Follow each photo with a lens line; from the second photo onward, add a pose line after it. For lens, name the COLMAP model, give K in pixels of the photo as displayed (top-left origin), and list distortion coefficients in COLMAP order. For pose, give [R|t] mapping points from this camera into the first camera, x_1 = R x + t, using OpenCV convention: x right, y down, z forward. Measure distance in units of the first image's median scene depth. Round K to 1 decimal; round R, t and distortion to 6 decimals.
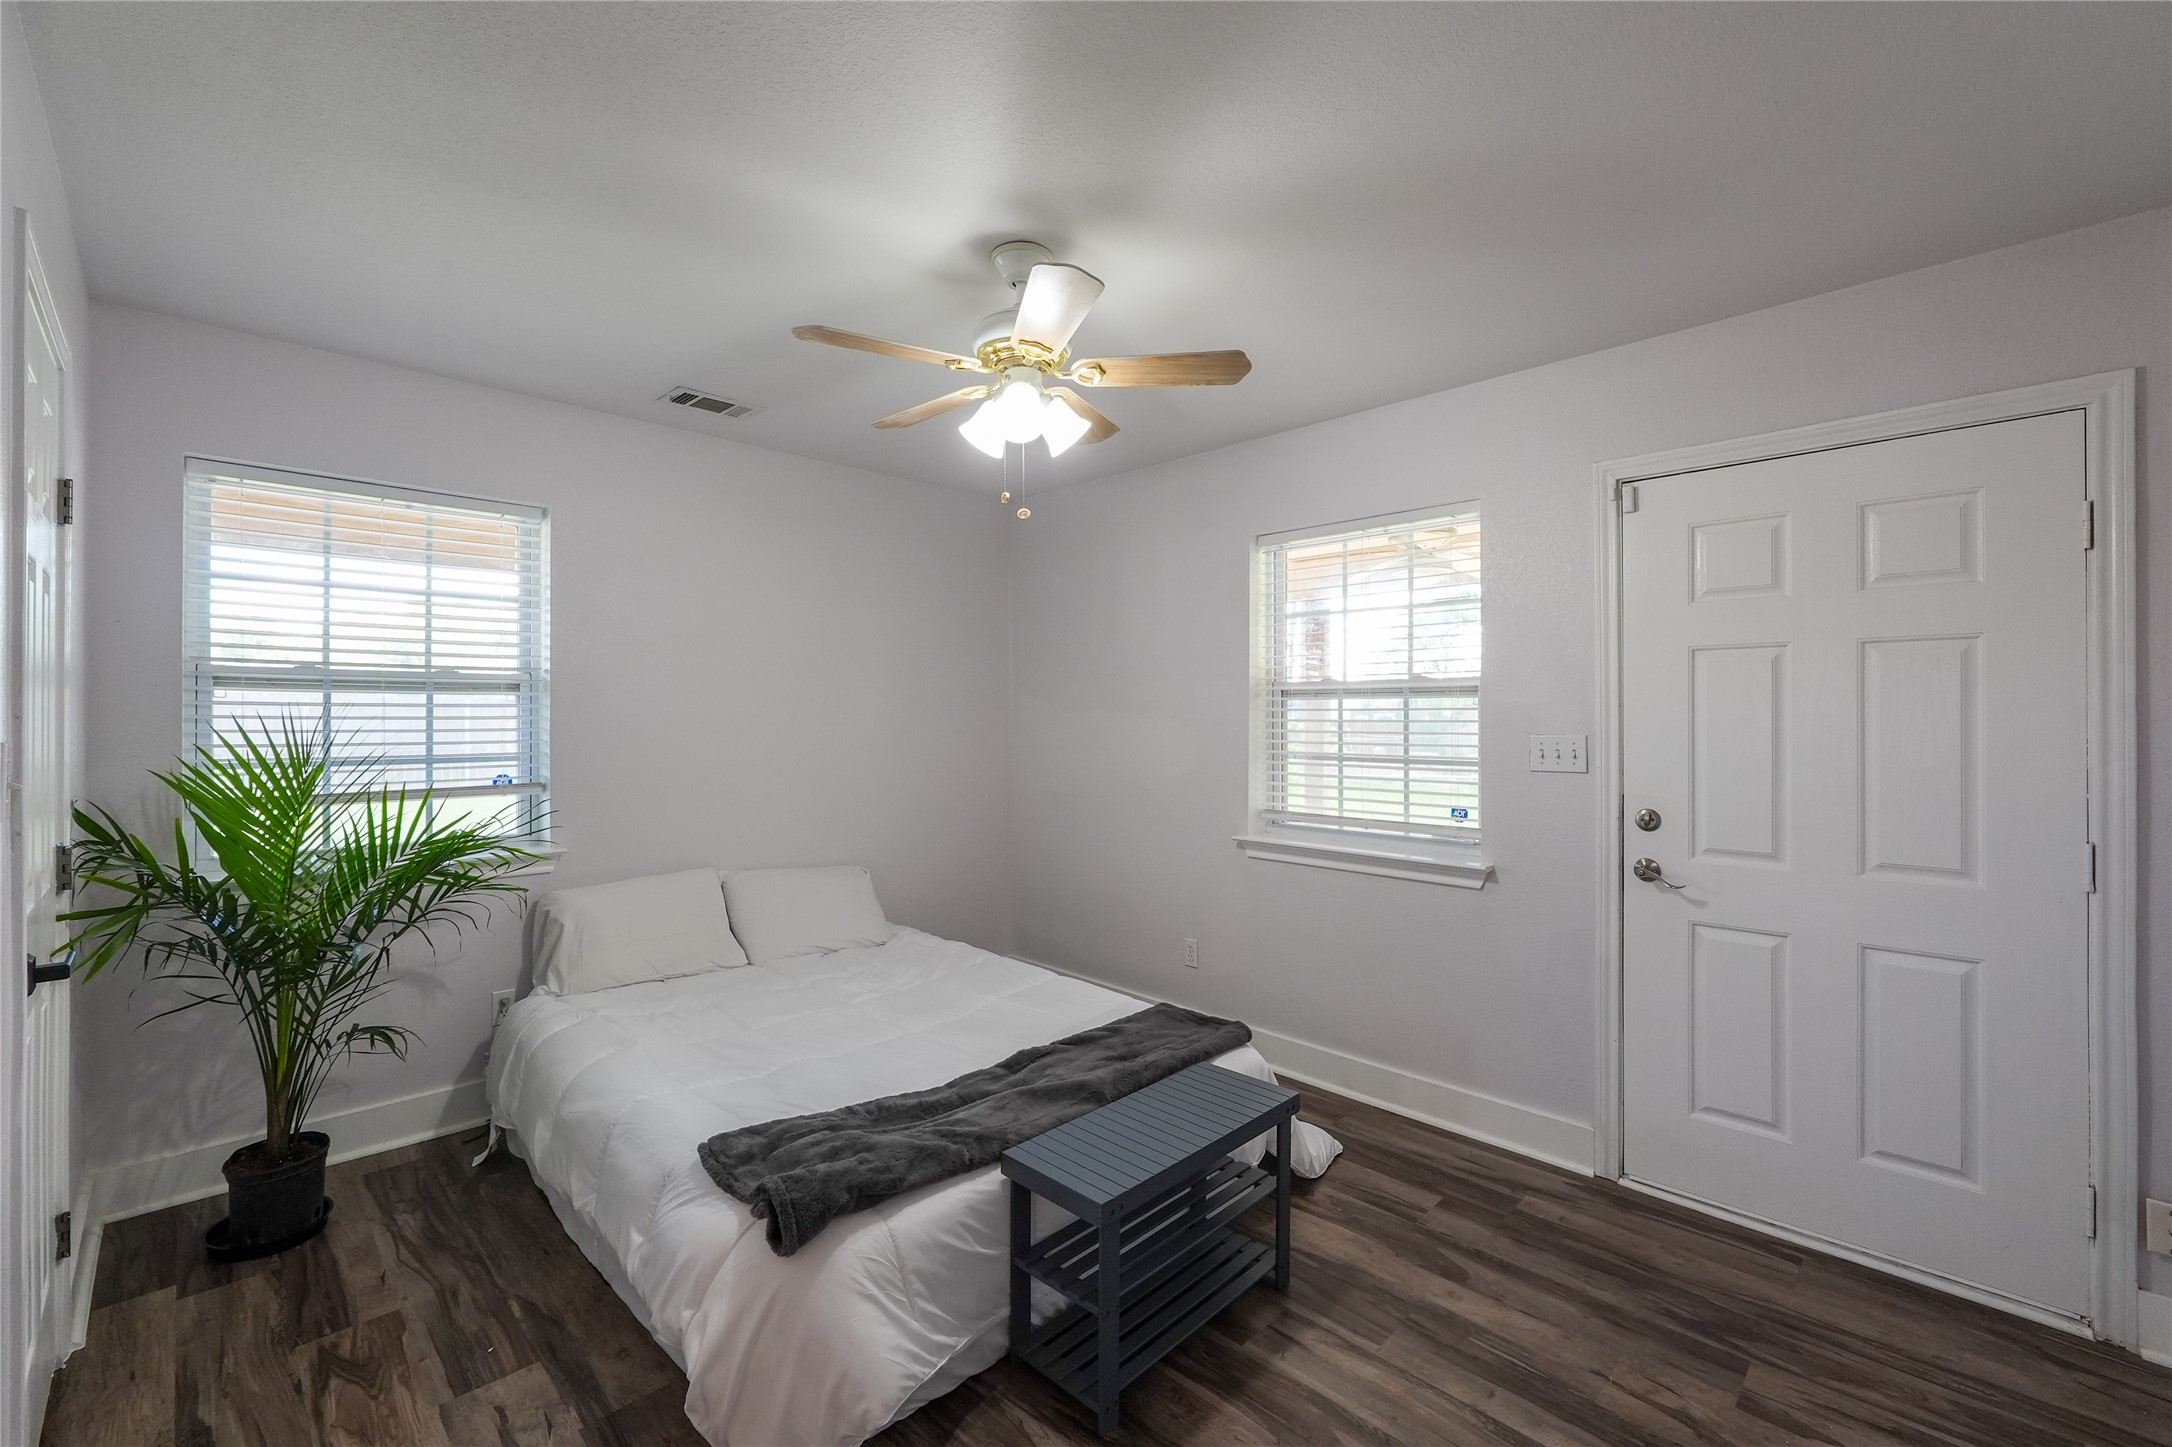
lens RADIAL K [[903.8, 0, 1092.4], [0, 903.8, 712.7], [0, 0, 1]] dist [-0.003511, -0.000840]
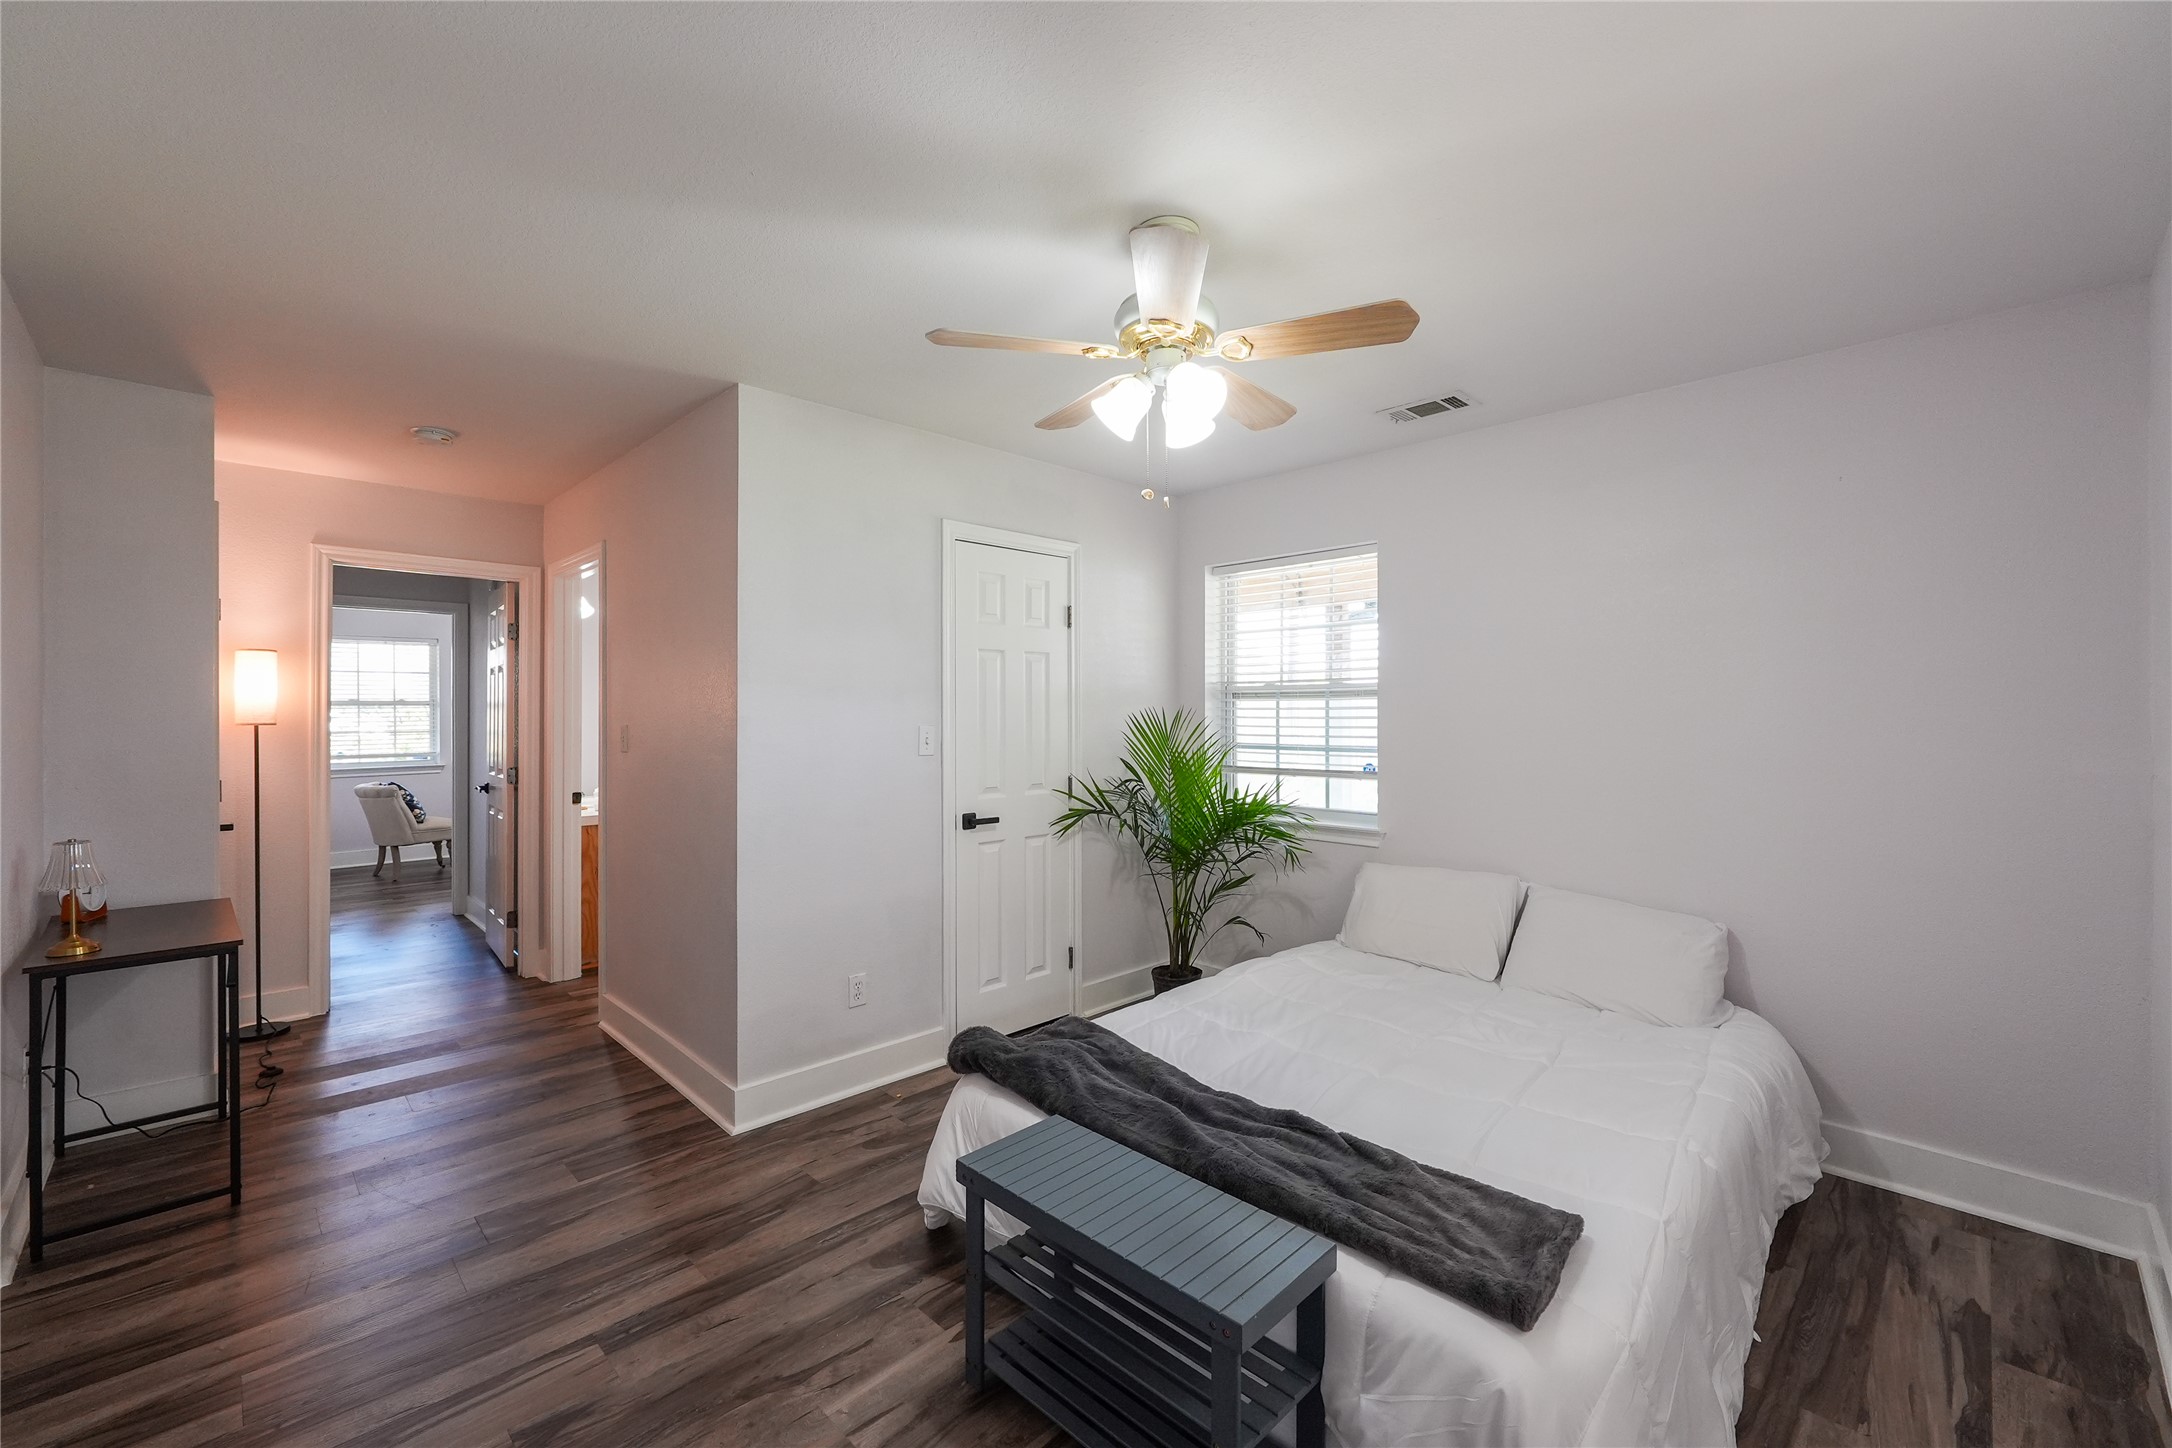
lens RADIAL K [[903.8, 0, 1085.4], [0, 903.8, 711.0], [0, 0, 1]] dist [-0.003511, -0.000840]
pose [[-0.029600, -0.009875, -0.999513, 0.685793], [0.004111, 0.999942, -0.010001, 0.008548], [0.999553, -0.004405, -0.029557, 0.740929]]
